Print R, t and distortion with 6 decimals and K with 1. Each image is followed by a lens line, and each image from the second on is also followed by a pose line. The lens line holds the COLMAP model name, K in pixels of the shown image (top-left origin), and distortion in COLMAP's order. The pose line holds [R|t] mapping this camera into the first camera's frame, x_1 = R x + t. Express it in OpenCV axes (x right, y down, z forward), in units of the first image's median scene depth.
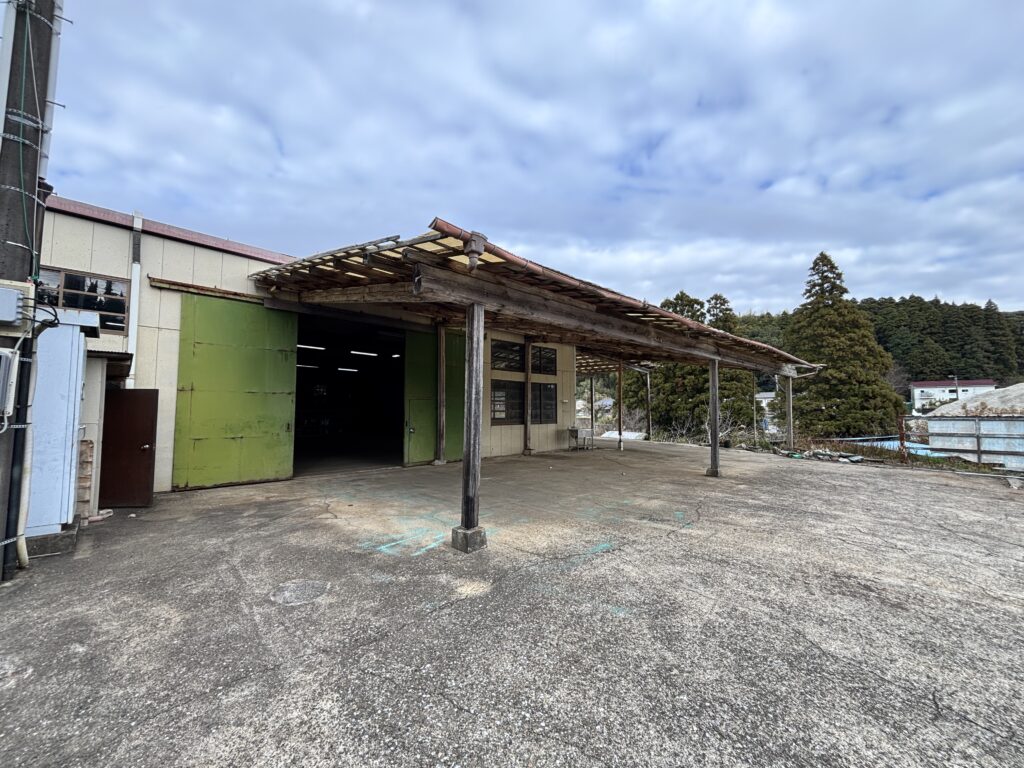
lens RADIAL K [[409.3, 0, 512.0], [0, 409.3, 384.0], [0, 0, 1]] dist [-0.039389, -0.000100]
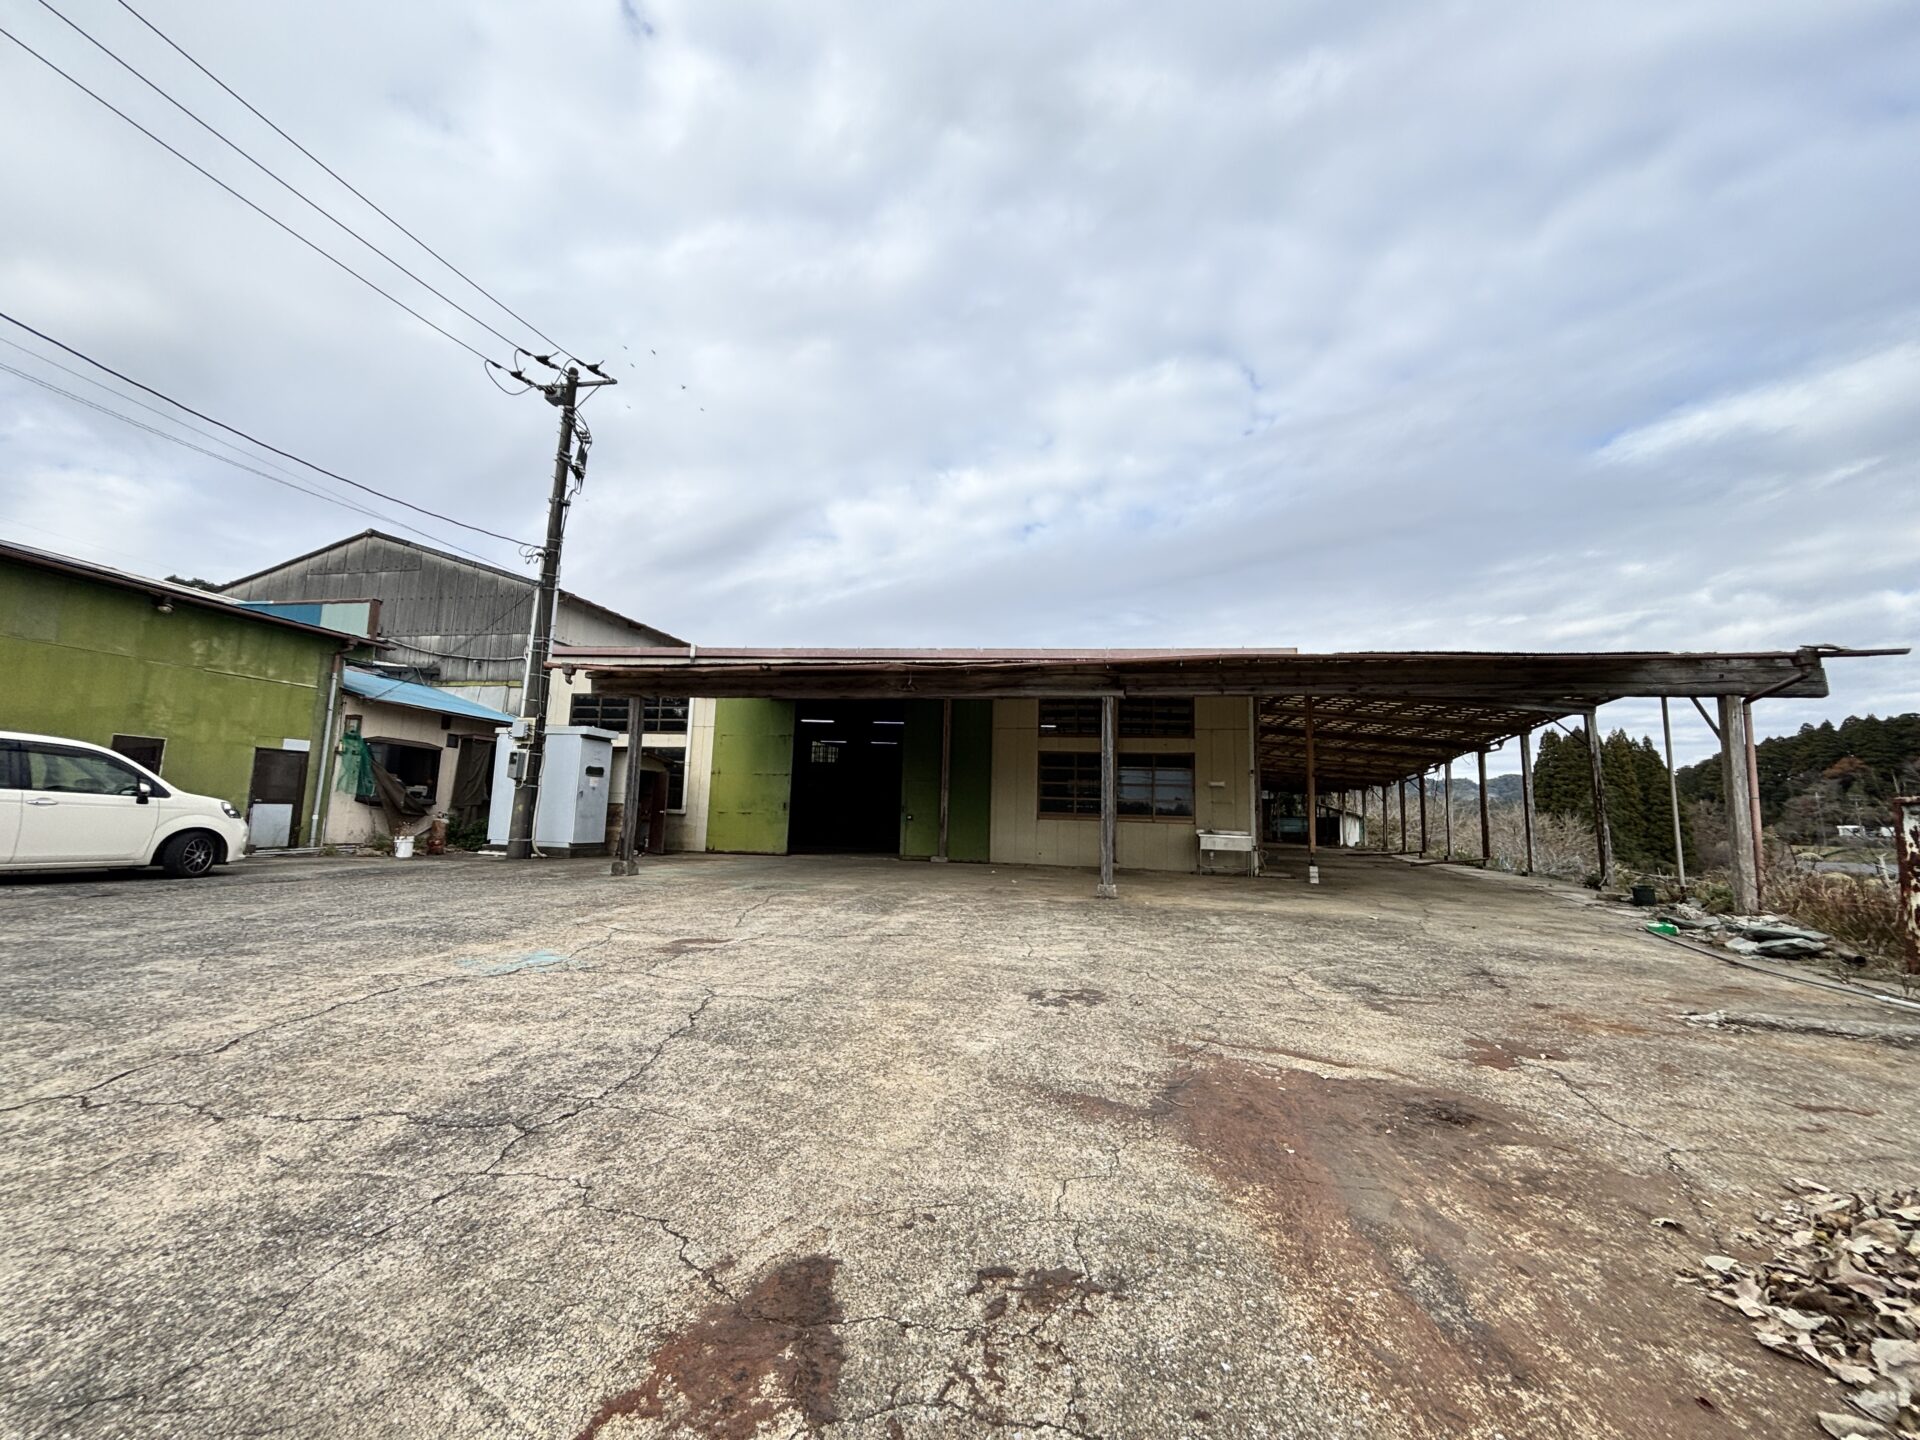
lens RADIAL K [[773.7, 0, 960.0], [0, 773.7, 720.0], [0, 0, 1]] dist [0.001879, -0.000453]
pose [[0.549117, -0.090522, -0.830828, 1.176471], [0.023114, 0.995381, -0.093174, 0.066175], [0.835426, 0.031960, 0.548674, 0.203585]]
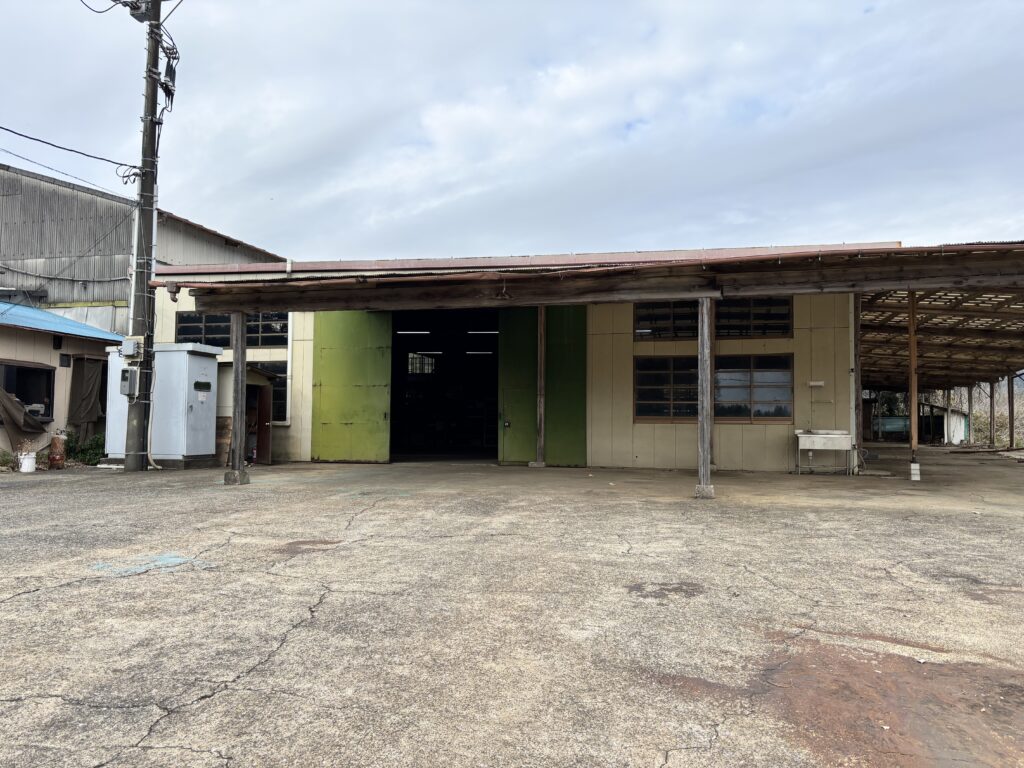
lens RADIAL K [[770.2, 0, 510.7], [0, 770.2, 389.9], [0, 0, 1]] dist [0.012027, 0.006448]
pose [[0.499382, -0.035801, -0.865642, 1.180625], [0.044964, 0.998870, -0.015372, 0.068253], [0.865214, -0.031246, 0.500428, 0.199294]]
